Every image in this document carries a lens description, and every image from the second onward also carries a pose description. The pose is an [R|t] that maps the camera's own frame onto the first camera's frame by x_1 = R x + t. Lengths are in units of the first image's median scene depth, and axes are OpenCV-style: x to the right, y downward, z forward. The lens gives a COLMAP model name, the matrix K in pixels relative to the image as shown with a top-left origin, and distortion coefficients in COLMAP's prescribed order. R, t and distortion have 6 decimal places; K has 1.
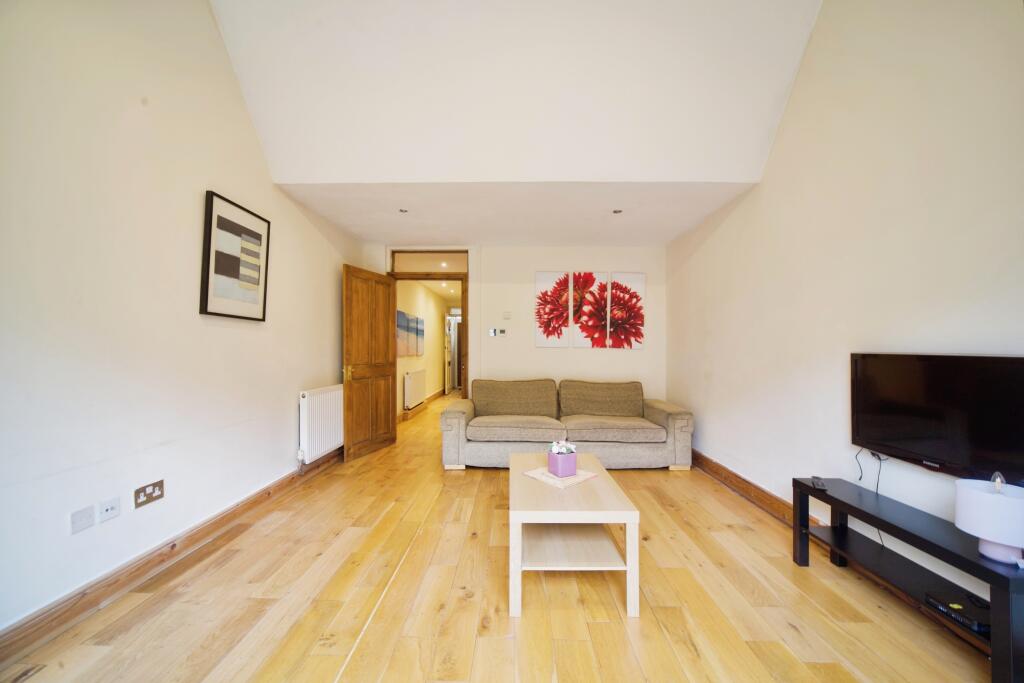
lens RADIAL K [[376.4, 0, 512.0], [0, 376.4, 341.5], [0, 0, 1]] dist [-0.000076, 0.000000]
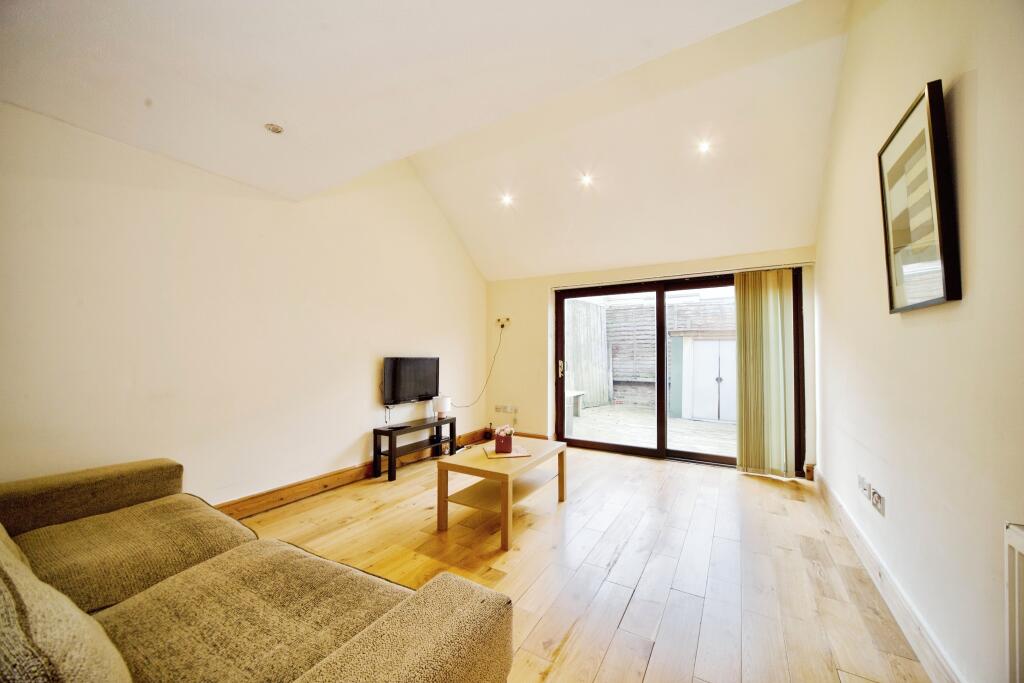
lens RADIAL K [[376.4, 0, 512.0], [0, 376.4, 341.5], [0, 0, 1]] dist [-0.000076, 0.000000]
pose [[-0.864904, 0.016288, 0.501673, -0.463314], [-0.008257, 0.998876, -0.046667, 0.024820], [-0.501869, -0.044505, -0.863798, 1.760638]]
